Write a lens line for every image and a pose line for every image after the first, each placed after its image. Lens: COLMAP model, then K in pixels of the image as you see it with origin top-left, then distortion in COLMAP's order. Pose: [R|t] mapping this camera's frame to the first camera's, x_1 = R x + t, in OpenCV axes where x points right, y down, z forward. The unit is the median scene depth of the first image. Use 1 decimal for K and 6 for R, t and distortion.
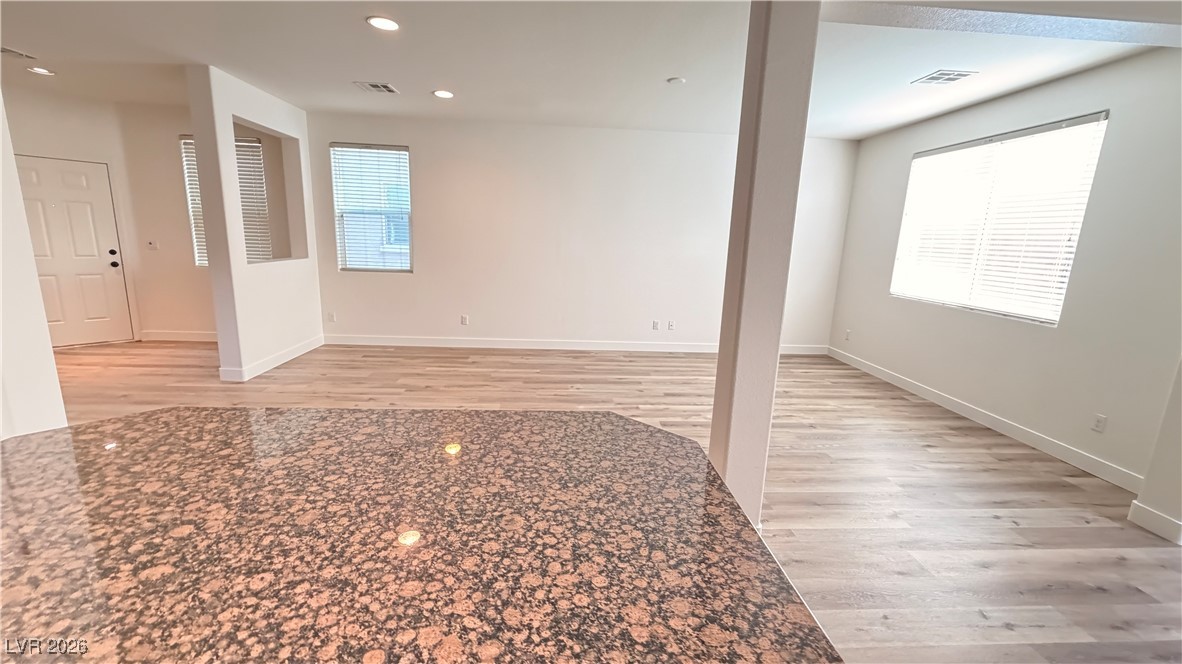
lens RADIAL K [[469.8, 0, 591.0], [0, 469.8, 333.4], [0, 0, 1]] dist [-0.000145, 0.000190]
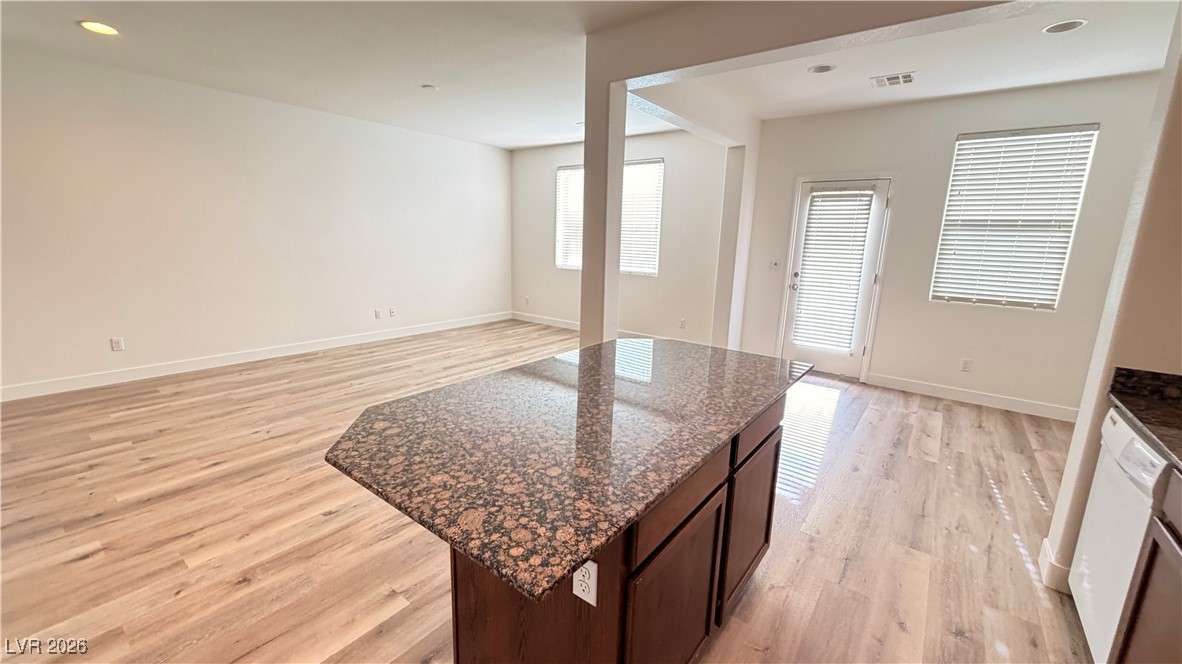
lens RADIAL K [[469.8, 0, 589.9], [0, 469.8, 331.7], [0, 0, 1]] dist [-0.000145, 0.000190]
pose [[0.658290, -0.169397, 0.733457, -0.415591], [0.149643, 0.984353, 0.093036, -0.008277], [-0.737740, 0.048512, 0.673339, -0.011132]]
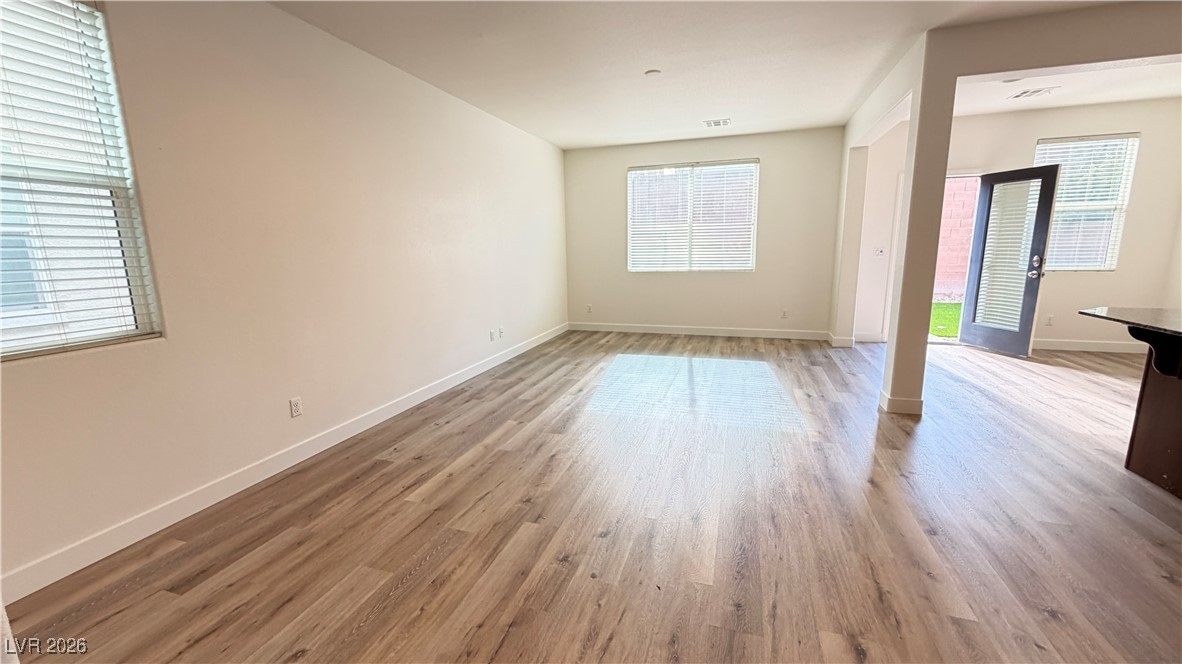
lens RADIAL K [[469.8, 0, 590.5], [0, 469.8, 331.6], [0, 0, 1]] dist [-0.000145, 0.000190]
pose [[0.369530, -0.210402, 0.905085, -0.771762], [0.221044, 0.965972, 0.134308, -0.136648], [-0.902545, 0.150432, 0.403463, 0.668702]]
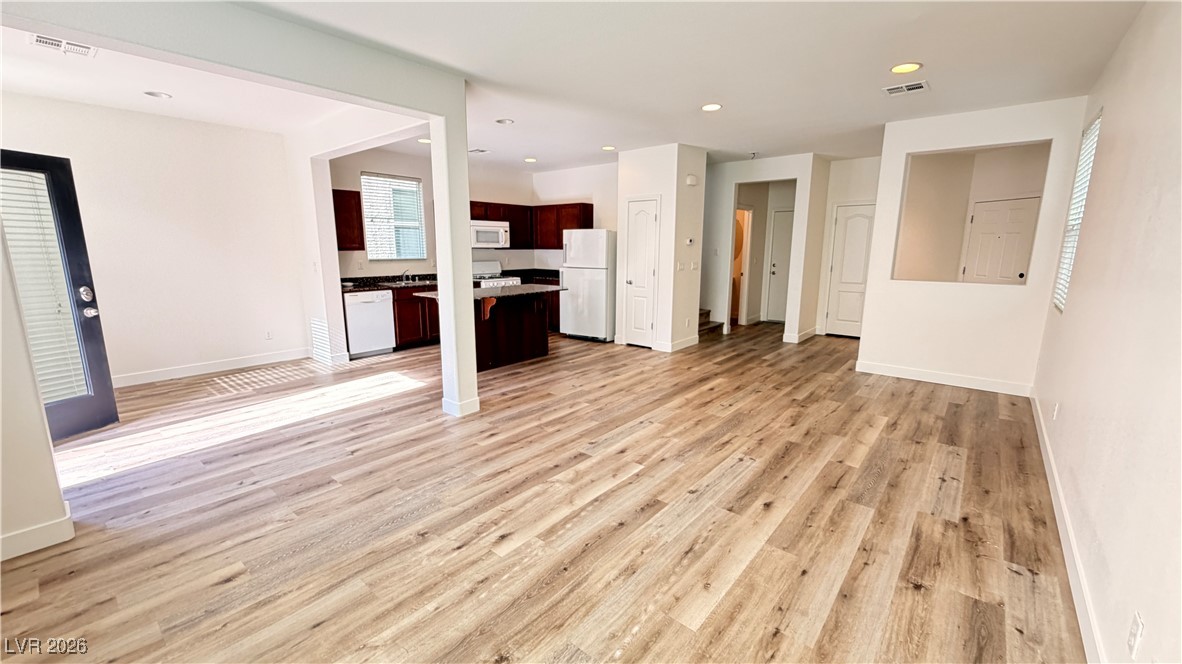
lens RADIAL K [[469.8, 0, 587.3], [0, 469.8, 334.8], [0, 0, 1]] dist [-0.000145, 0.000190]
pose [[-0.697854, 0.095933, -0.709786, 0.623588], [-0.175090, 0.938074, 0.298934, -0.231597], [0.694509, 0.332888, -0.637842, 1.242000]]
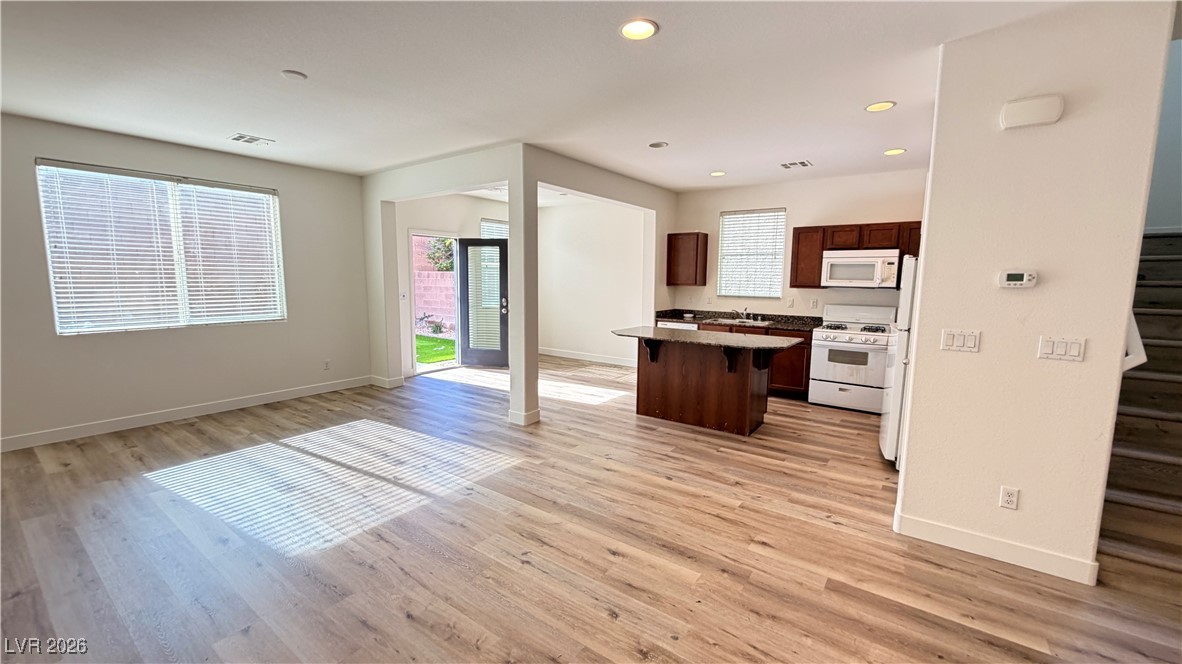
lens RADIAL K [[469.8, 0, 587.0], [0, 469.8, 332.6], [0, 0, 1]] dist [-0.000145, 0.000190]
pose [[-0.763275, -0.121485, 0.634549, -0.612367], [0.095220, 0.950284, 0.296469, -0.269486], [-0.639018, 0.286710, -0.713760, 1.149234]]
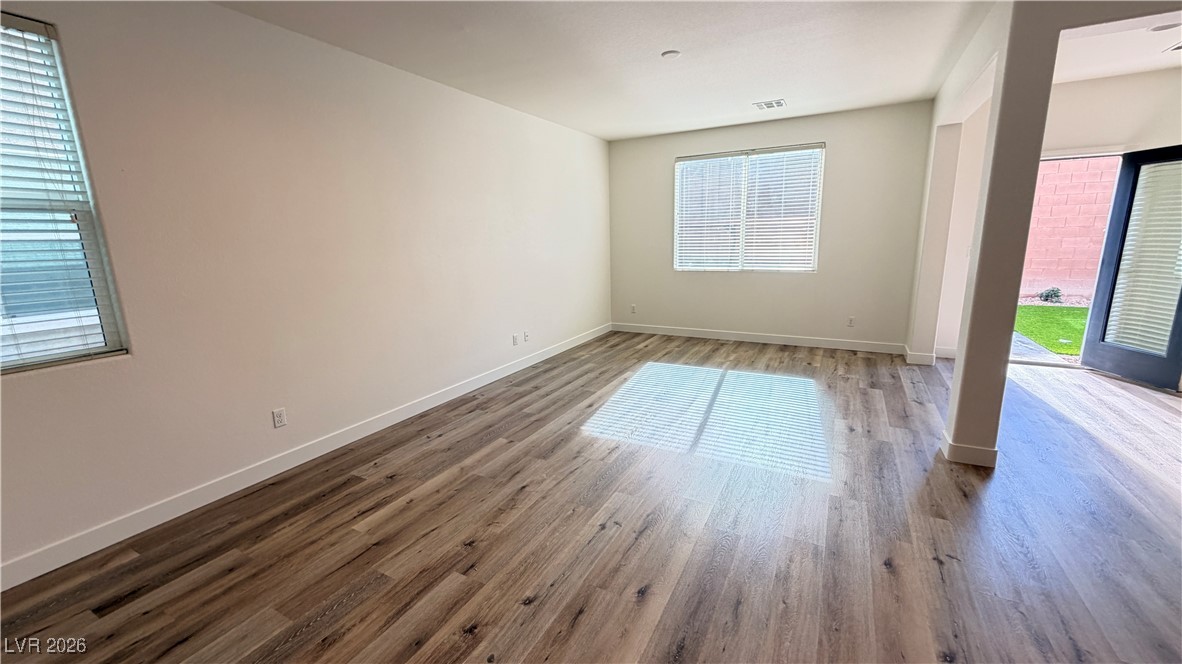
lens RADIAL K [[469.8, 0, 590.5], [0, 469.8, 331.6], [0, 0, 1]] dist [-0.000145, 0.000190]
pose [[0.531066, -0.220591, 0.818113, -0.635493], [0.216977, 0.968729, 0.120355, -0.140301], [-0.819078, 0.113595, 0.562322, 0.572652]]
